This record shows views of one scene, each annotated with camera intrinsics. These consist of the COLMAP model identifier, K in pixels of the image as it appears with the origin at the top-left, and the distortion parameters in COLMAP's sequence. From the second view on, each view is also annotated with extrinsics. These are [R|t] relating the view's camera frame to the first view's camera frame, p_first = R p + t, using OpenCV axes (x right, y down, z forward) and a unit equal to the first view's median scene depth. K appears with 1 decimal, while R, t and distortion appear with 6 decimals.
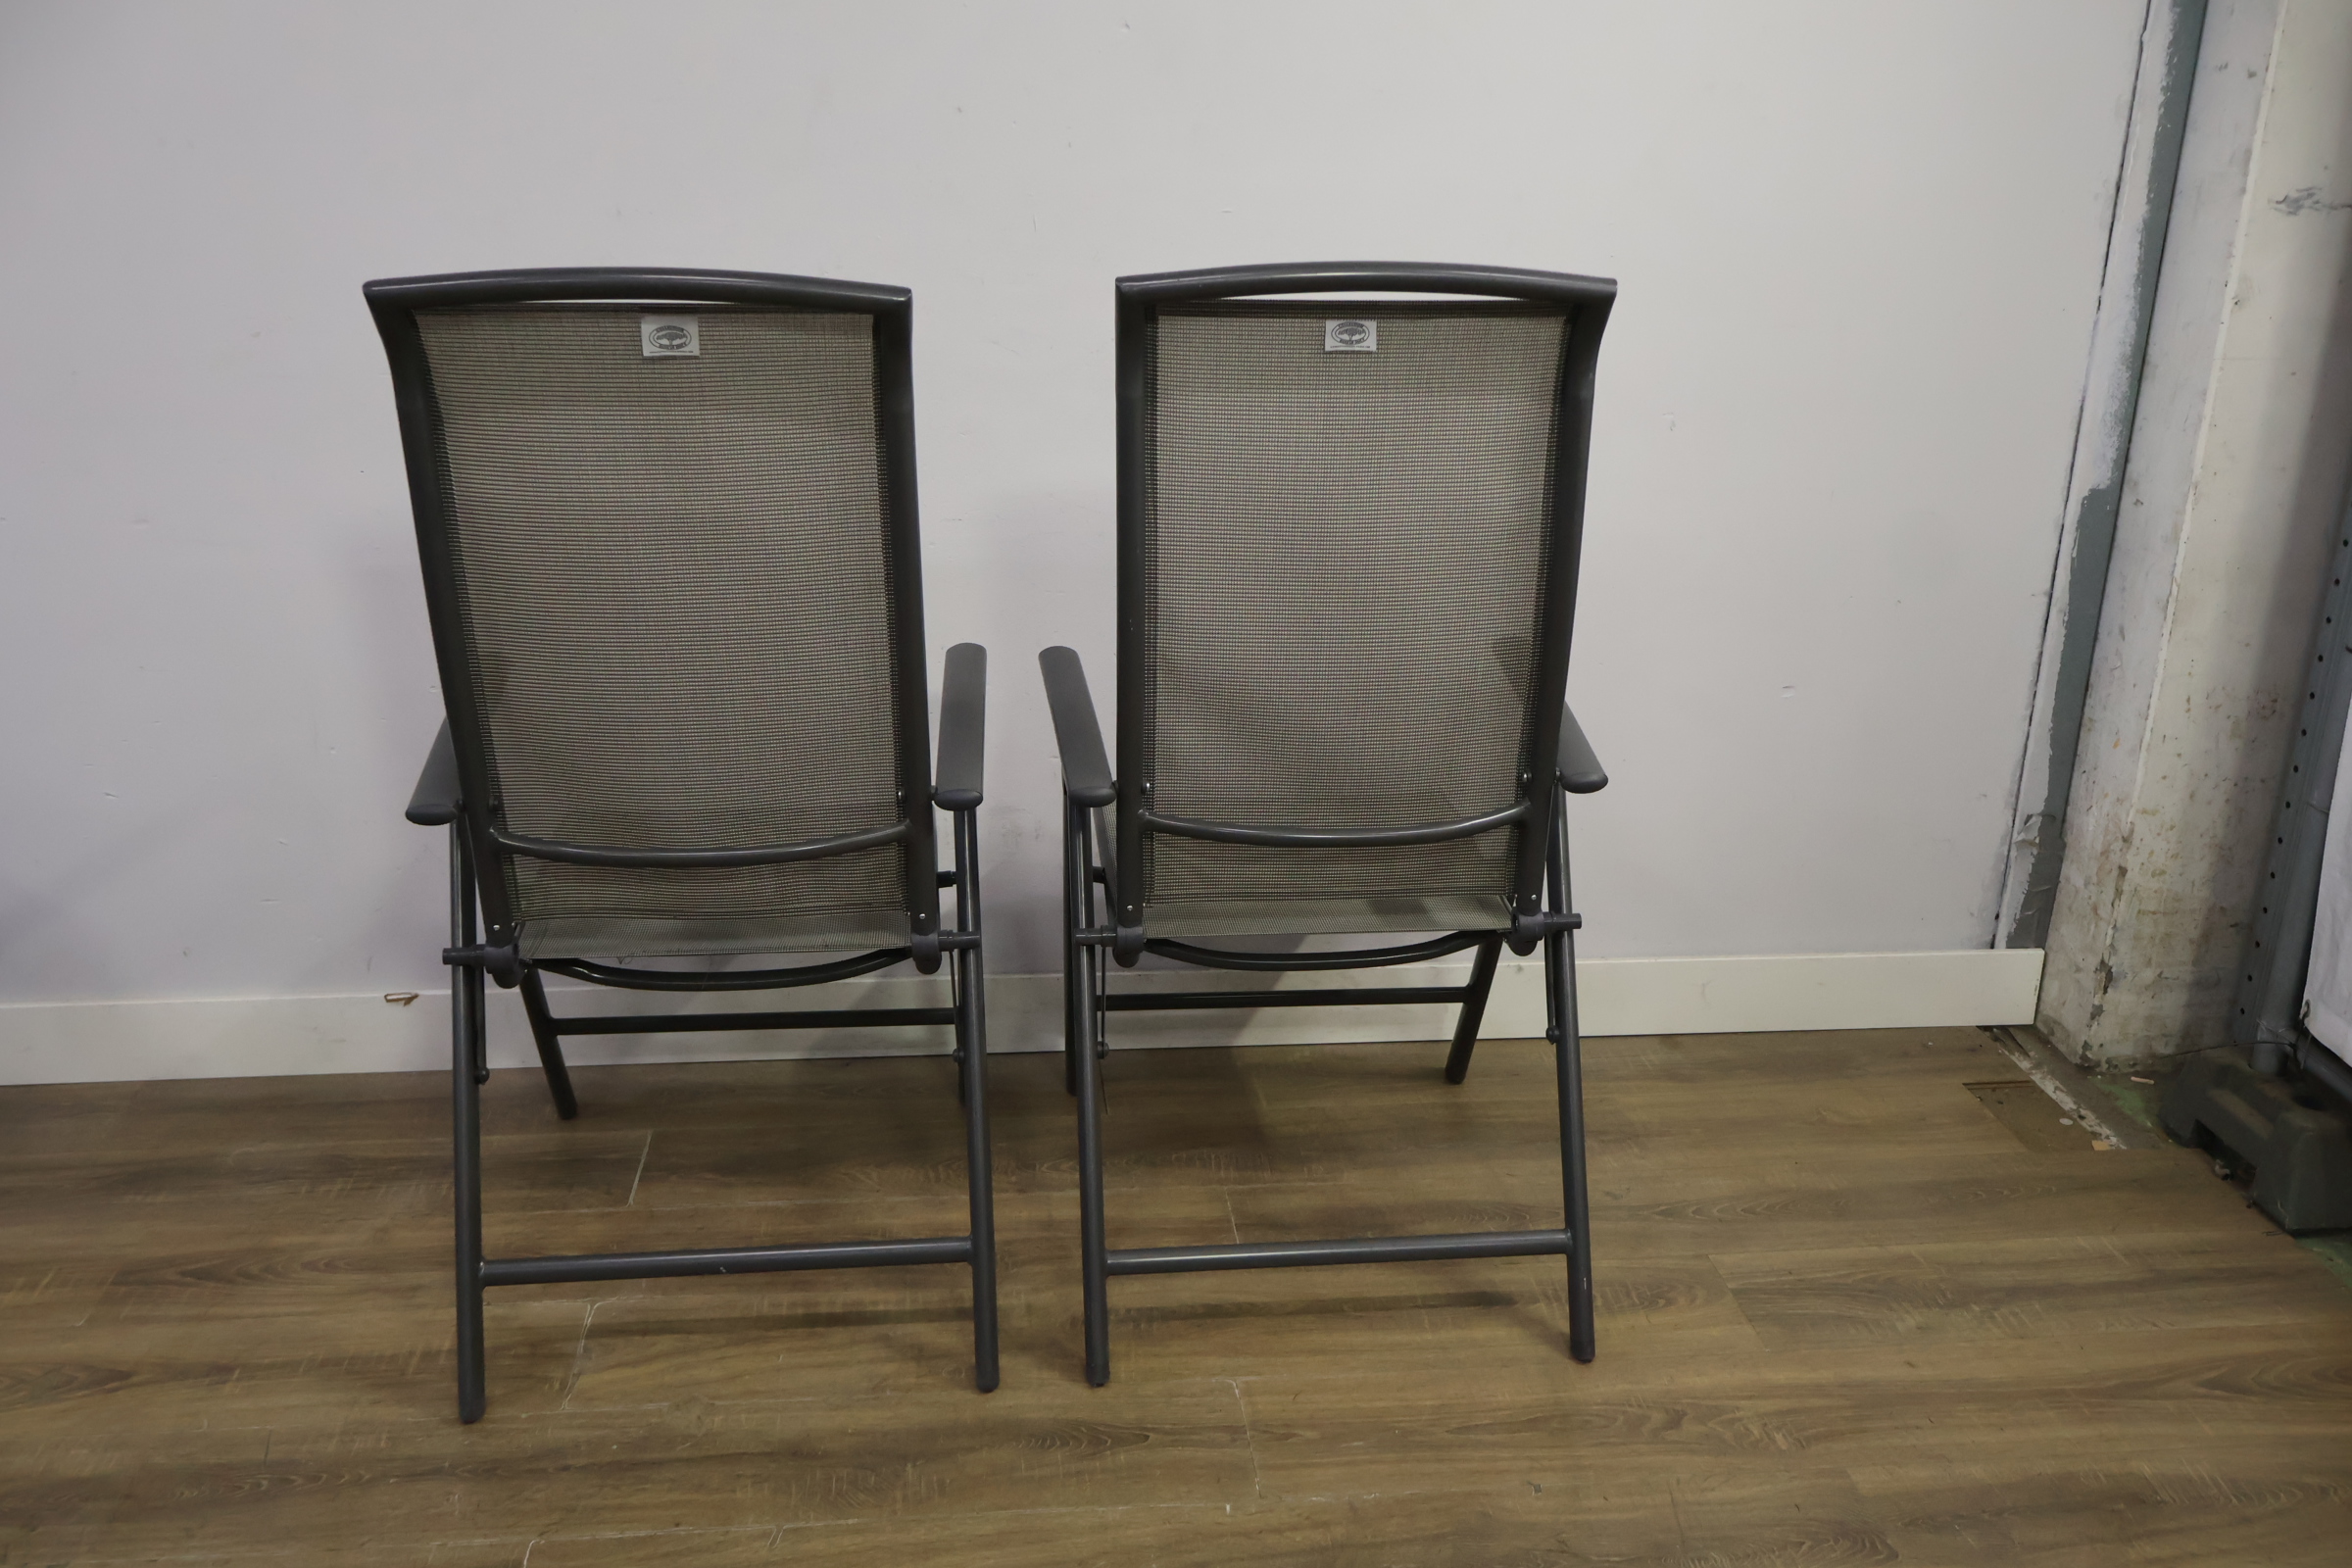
lens RADIAL K [[2109.6, 0, 1166.1], [0, 2109.6, 792.0], [0, 0, 1]] dist [0.006402, 0.000283]
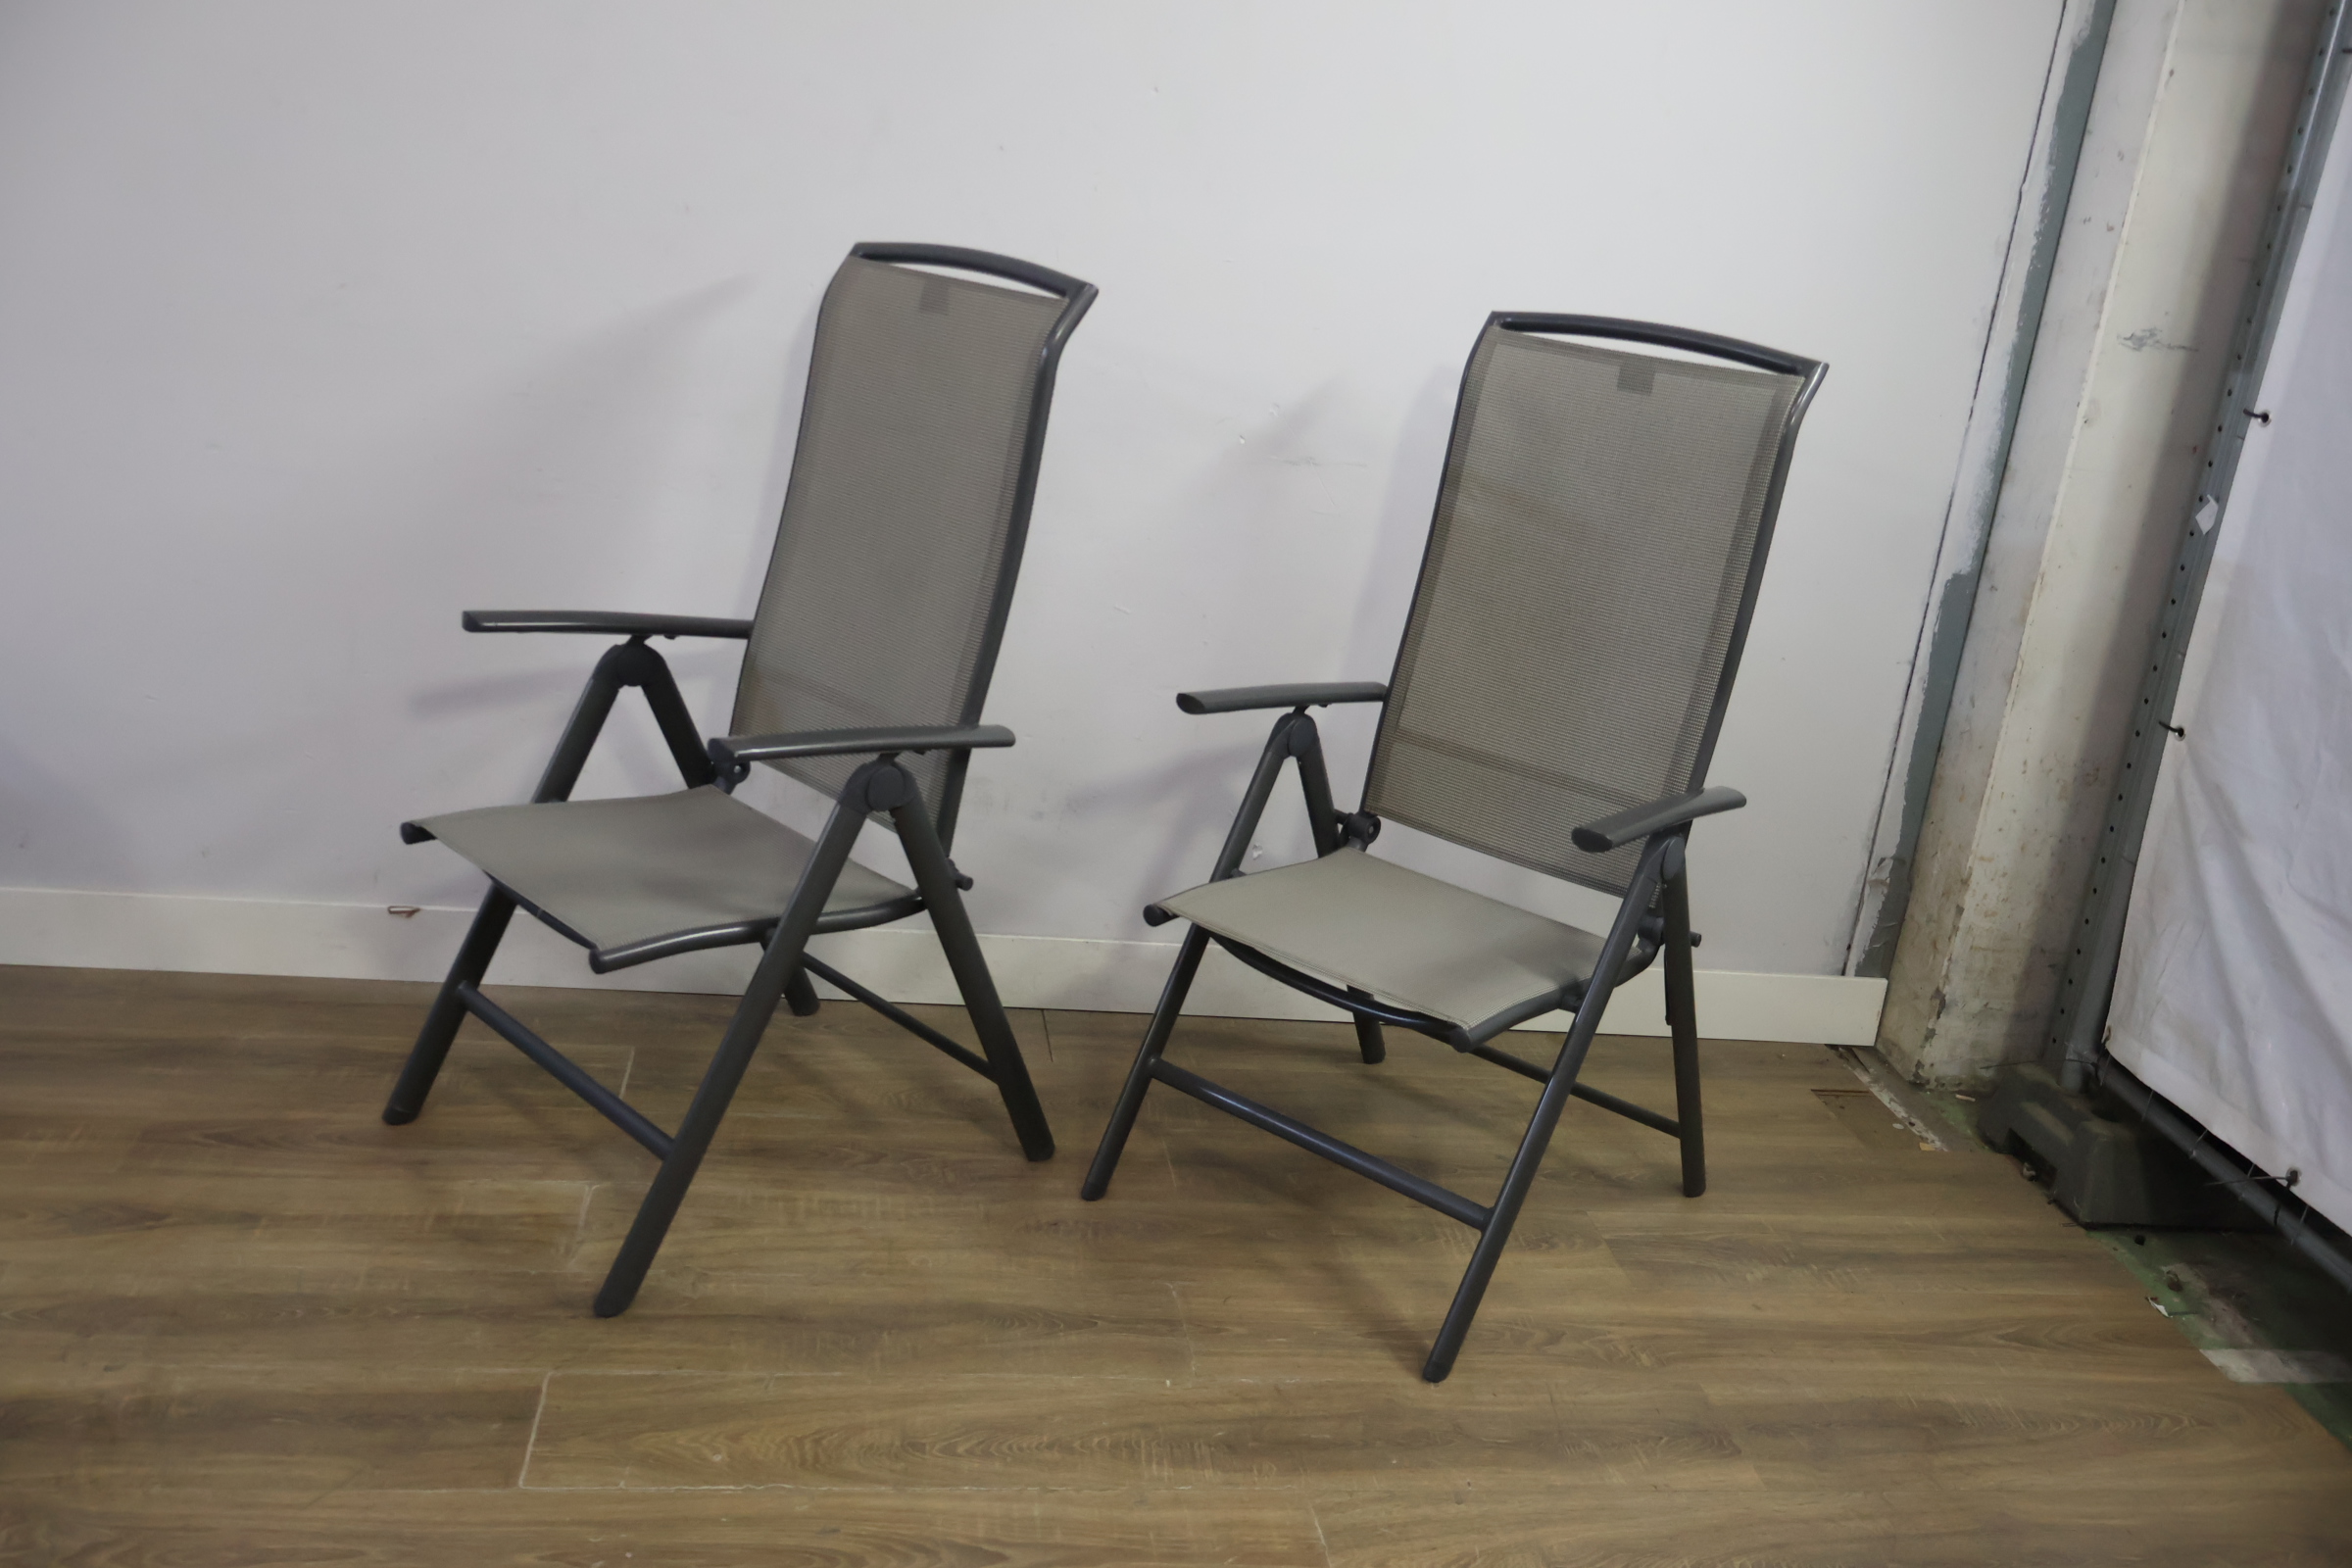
lens RADIAL K [[2109.6, 0, 1186.7], [0, 2109.6, 782.0], [0, 0, 1]] dist [0.006402, 0.000283]
pose [[0.994292, 0.077380, 0.073456, -0.056364], [-0.074889, 0.996539, -0.036074, 0.046378], [-0.075994, 0.030367, 0.996646, -0.116463]]
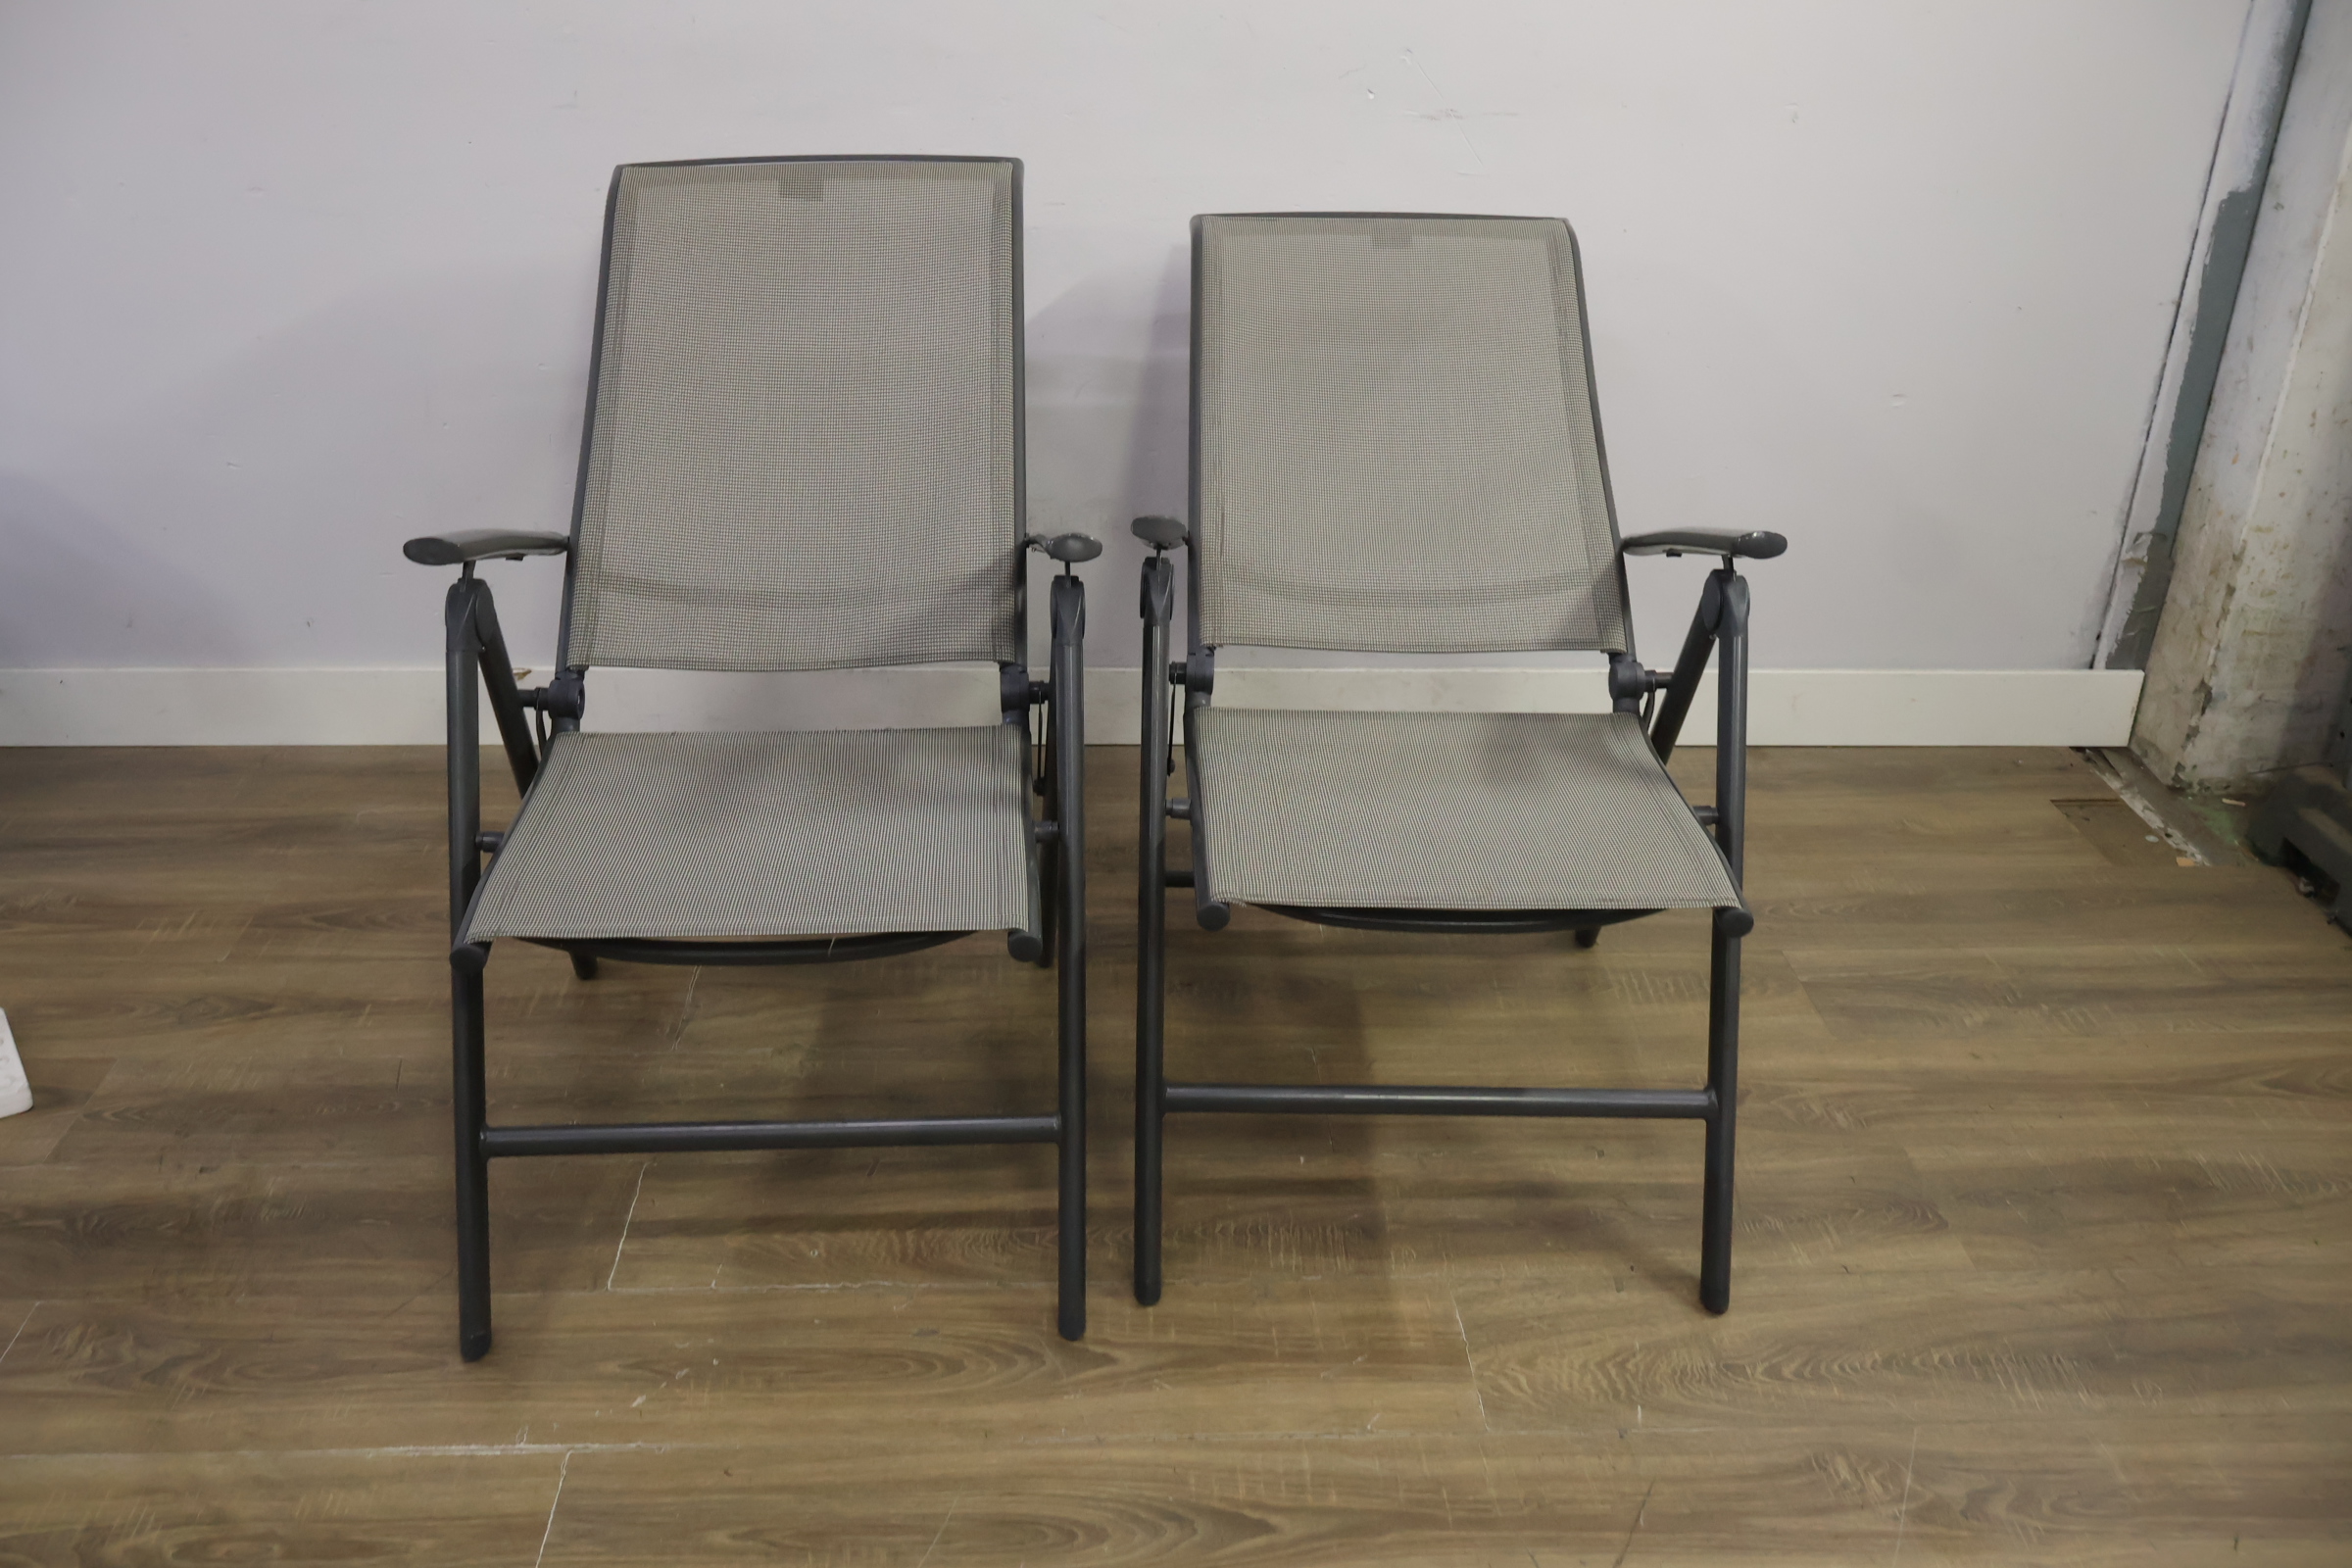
lens RADIAL K [[2109.6, 0, 1167.7], [0, 2109.6, 790.0], [0, 0, 1]] dist [0.006402, 0.000283]
pose [[0.998634, 0.028566, -0.043756, 0.002843], [-0.023259, 0.992820, 0.117334, 0.029323], [0.046794, -0.116156, 0.992128, -0.016006]]
